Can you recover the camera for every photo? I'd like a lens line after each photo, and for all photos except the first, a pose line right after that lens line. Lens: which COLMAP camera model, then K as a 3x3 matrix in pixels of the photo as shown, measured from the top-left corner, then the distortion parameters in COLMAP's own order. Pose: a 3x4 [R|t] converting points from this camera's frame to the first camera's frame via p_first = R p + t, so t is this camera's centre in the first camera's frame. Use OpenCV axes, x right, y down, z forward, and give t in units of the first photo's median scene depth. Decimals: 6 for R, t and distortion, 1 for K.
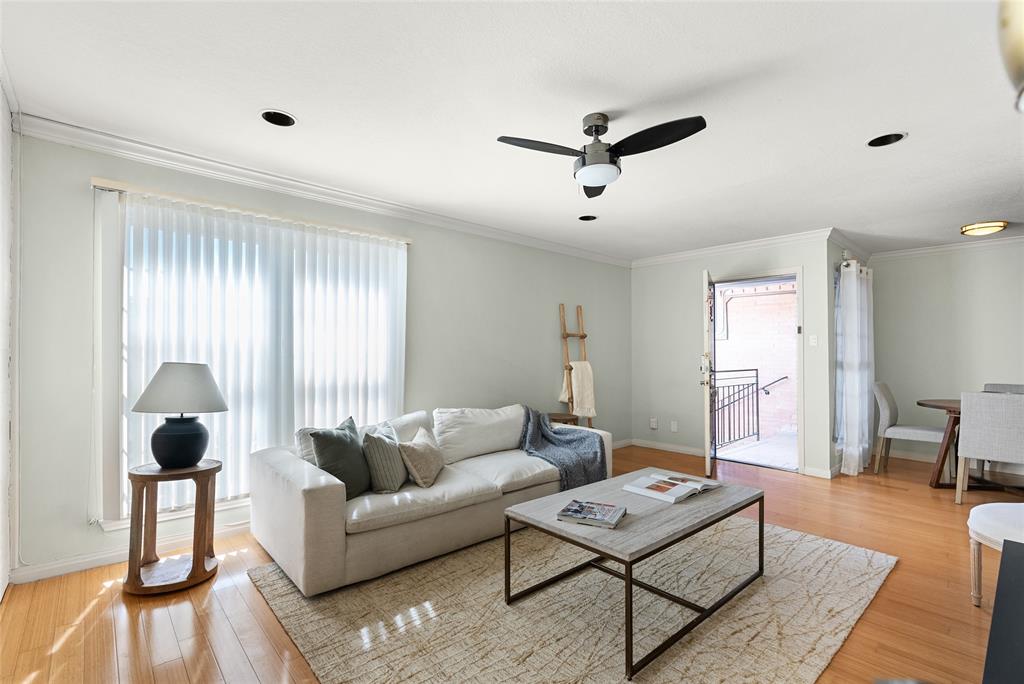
lens RADIAL K [[461.8, 0, 511.1], [0, 461.8, 351.1], [0, 0, 1]] dist [-0.000787, -0.000113]
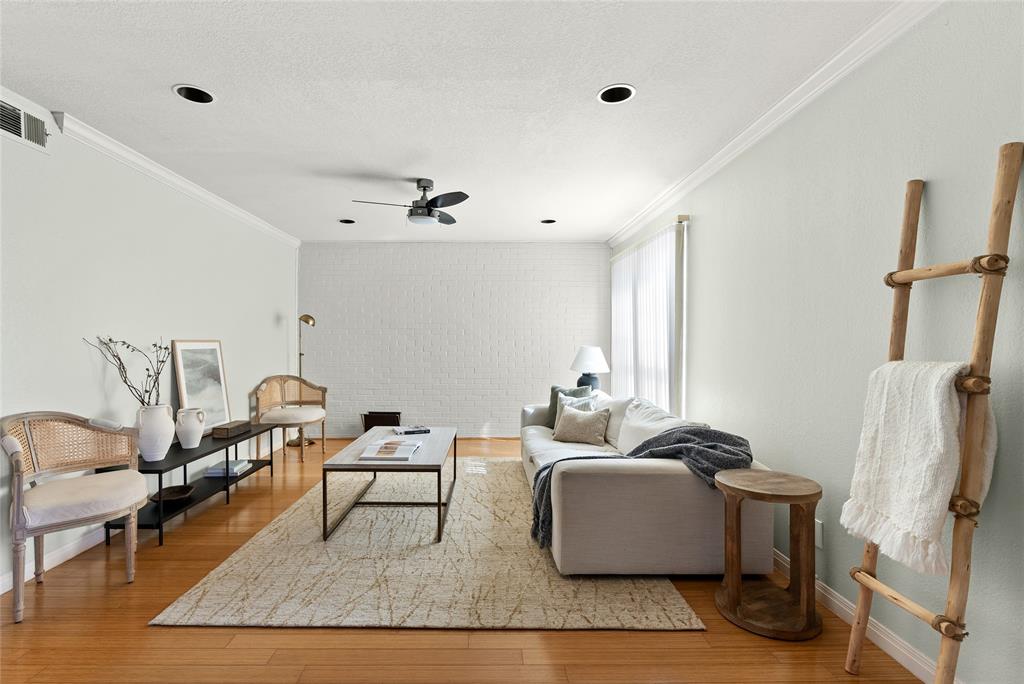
lens RADIAL K [[495.5, 0, 486.5], [0, 495.5, 342.6], [0, 0, 1]] dist [0.000738, 0.000770]
pose [[-0.671889, -0.005075, -0.740635, 1.236711], [-0.000544, 0.999980, -0.006358, 0.026205], [0.740652, -0.003869, -0.671878, 2.215573]]
